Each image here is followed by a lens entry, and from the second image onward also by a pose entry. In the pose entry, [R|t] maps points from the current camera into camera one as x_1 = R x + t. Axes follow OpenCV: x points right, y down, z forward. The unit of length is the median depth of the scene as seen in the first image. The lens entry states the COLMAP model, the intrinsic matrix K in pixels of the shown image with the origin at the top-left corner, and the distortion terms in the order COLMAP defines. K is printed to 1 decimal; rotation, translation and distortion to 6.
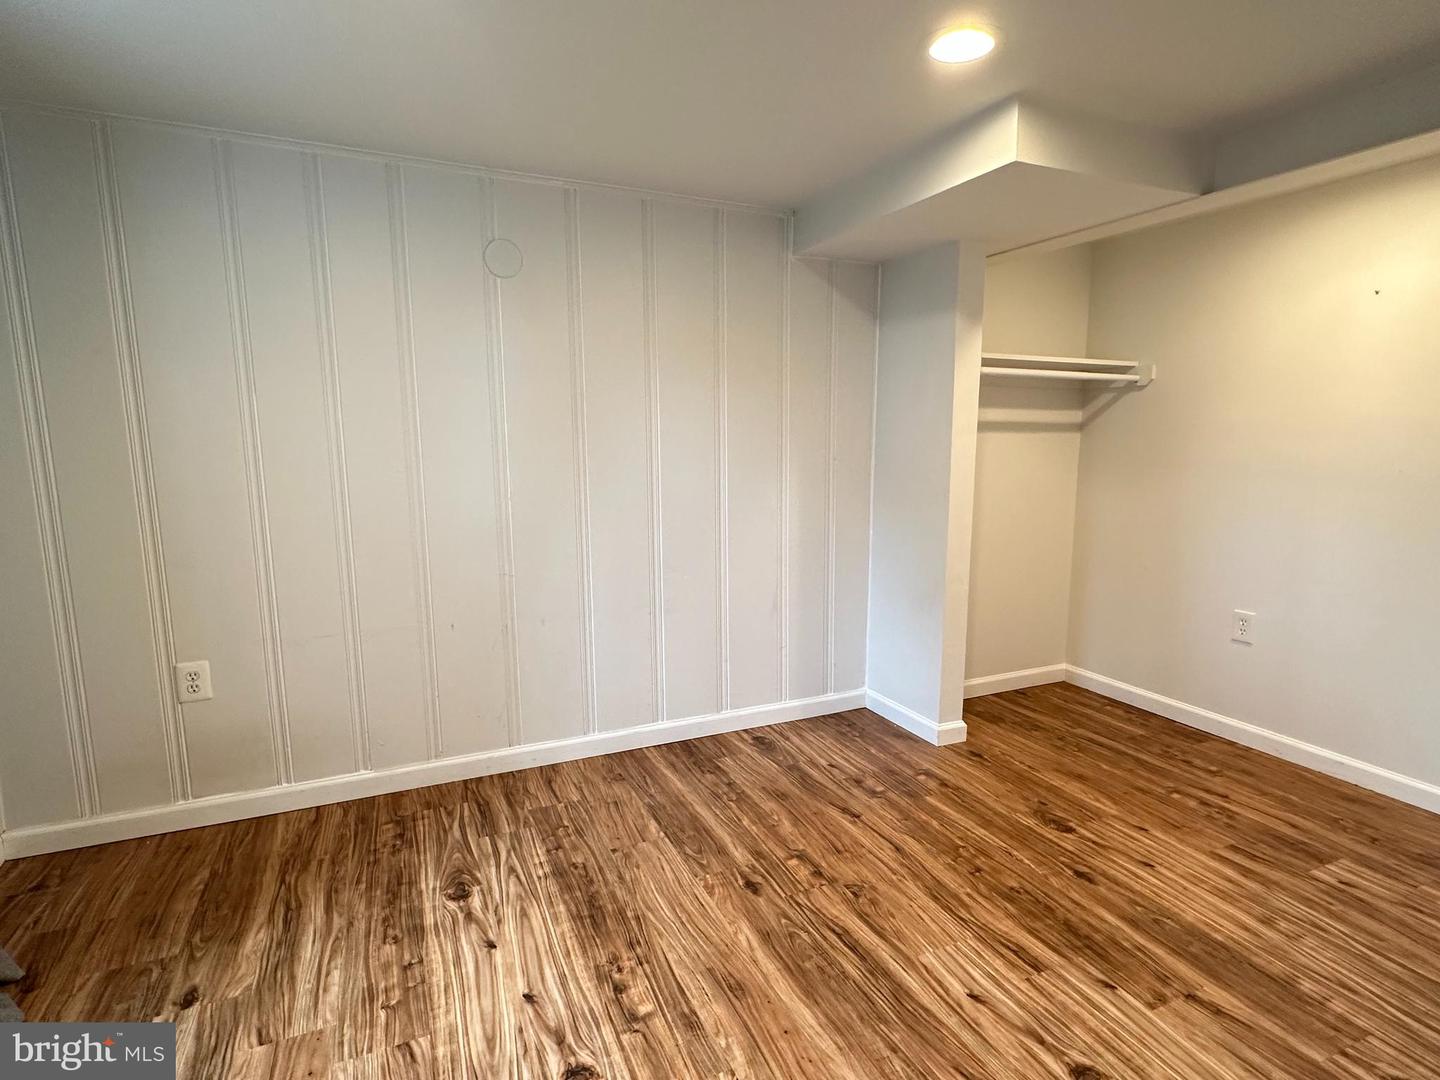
lens RADIAL K [[753.3, 0, 733.5], [0, 753.3, 539.2], [0, 0, 1]] dist [0.000129, -0.002485]
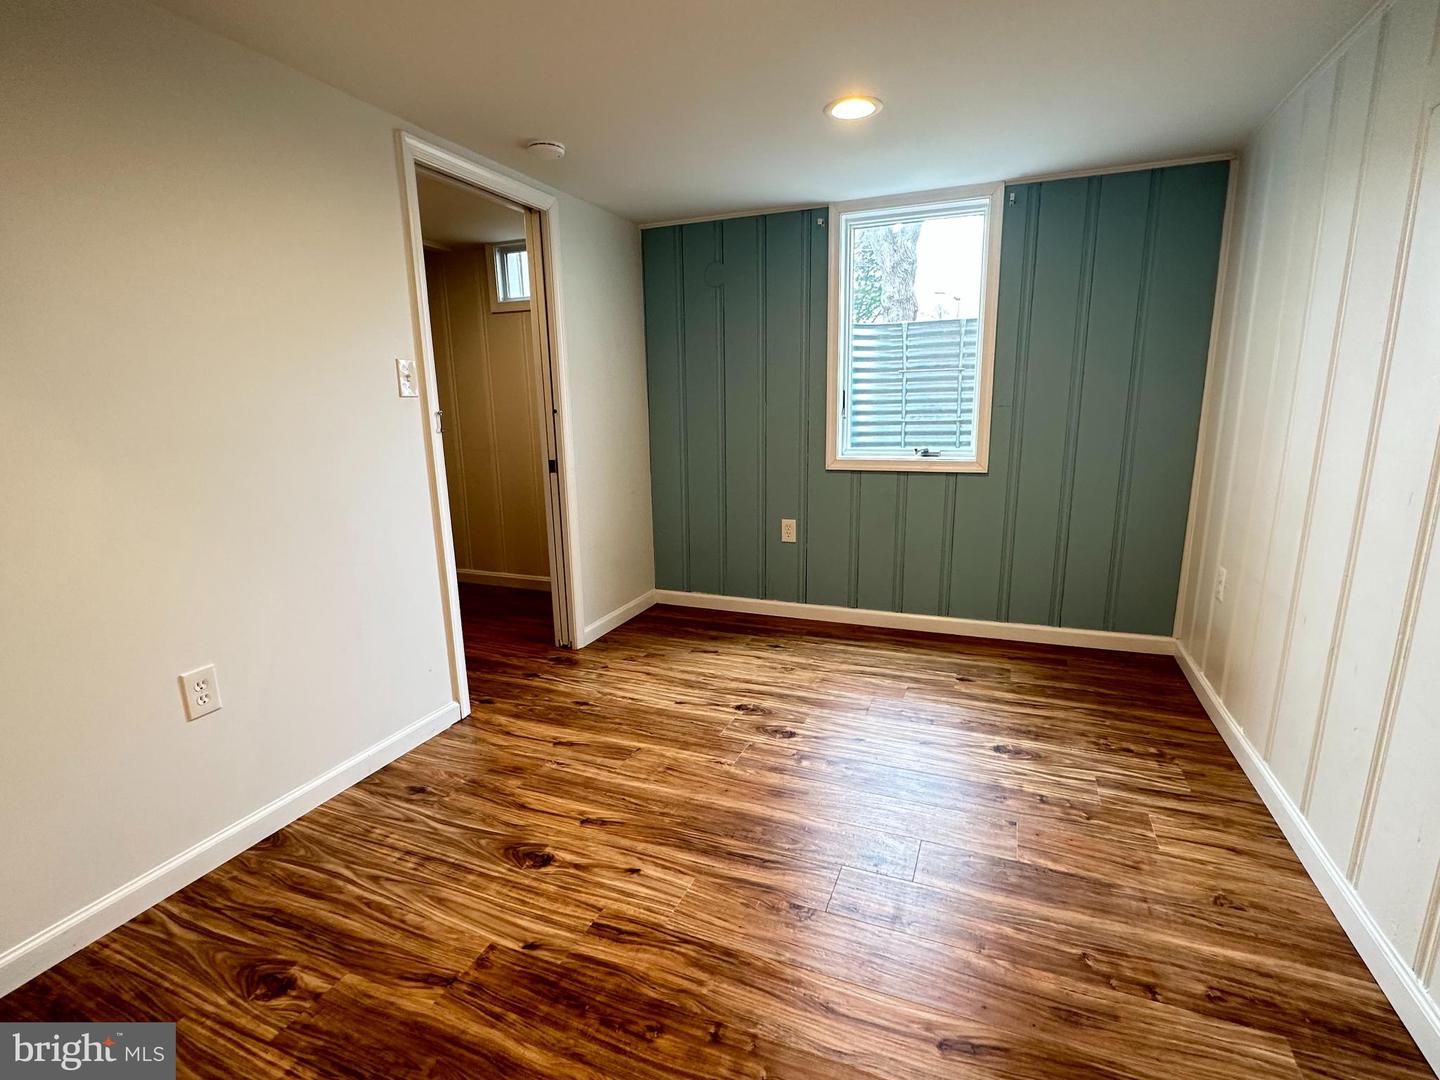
lens RADIAL K [[701.9, 0, 717.5], [0, 701.9, 545.2], [0, 0, 1]] dist [-0.000132, 0.000007]
pose [[-0.739938, 0.149718, -0.655802, 0.715092], [-0.074794, 0.950560, 0.301400, -0.175431], [0.668504, 0.272067, -0.692158, 1.409497]]
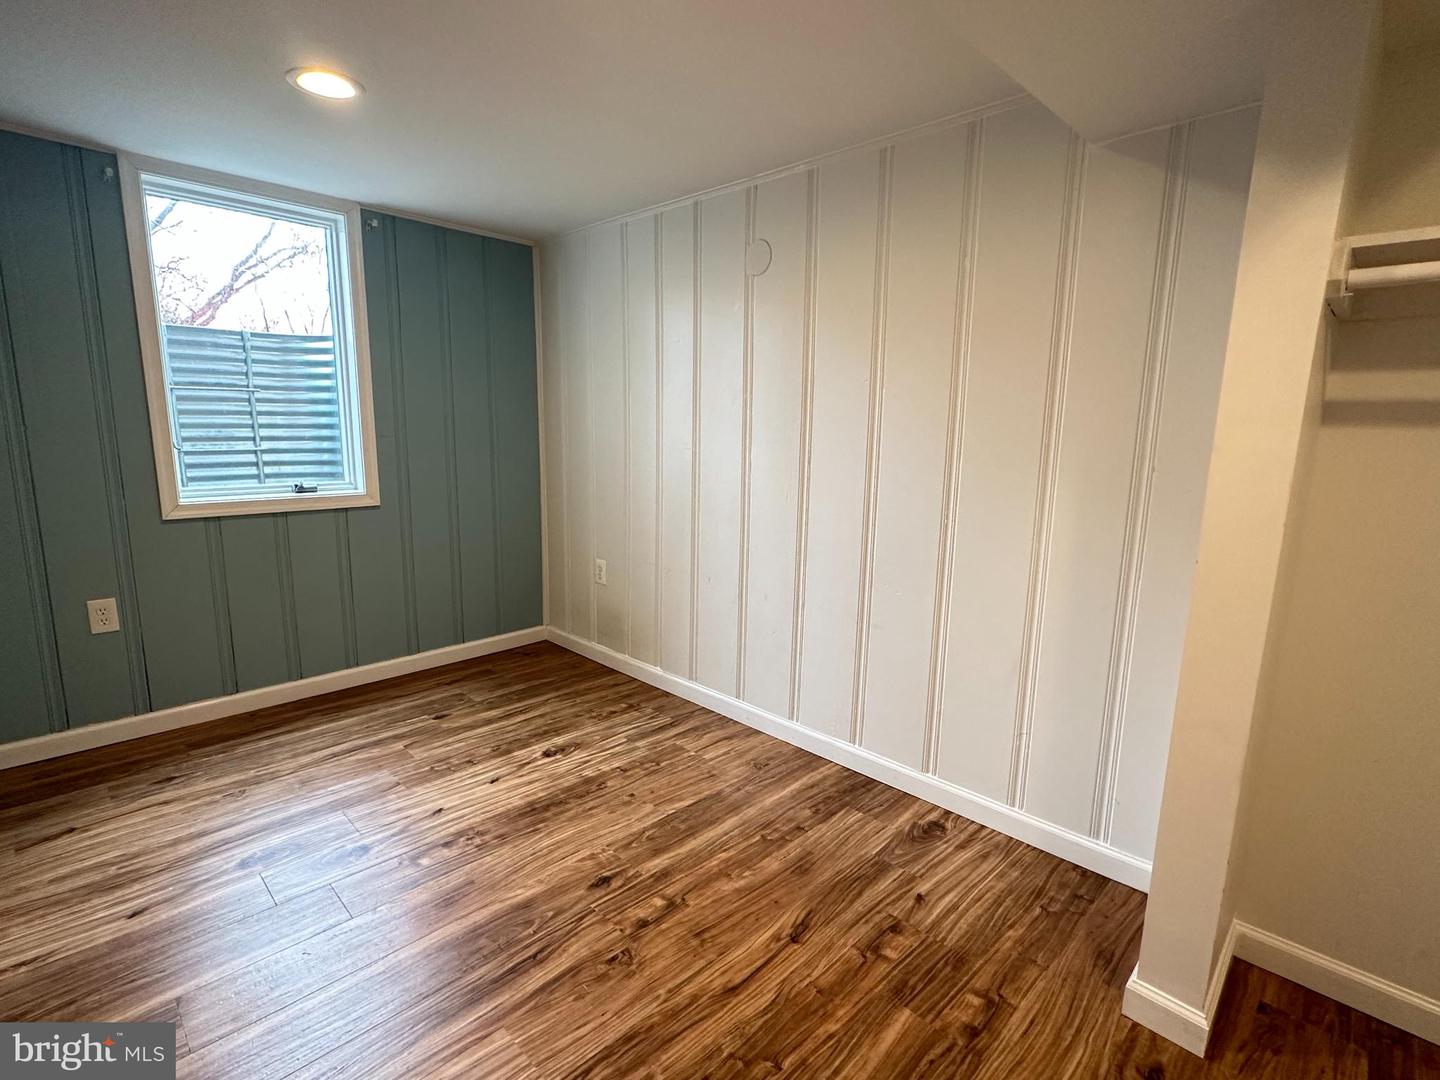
lens RADIAL K [[701.9, 0, 723.9], [0, 701.9, 544.3], [0, 0, 1]] dist [-0.000132, 0.000007]
pose [[0.348596, 0.167243, -0.922231, 0.869947], [-0.147926, 0.981437, 0.122065, -0.107201], [0.925526, 0.093870, 0.366865, 0.790579]]
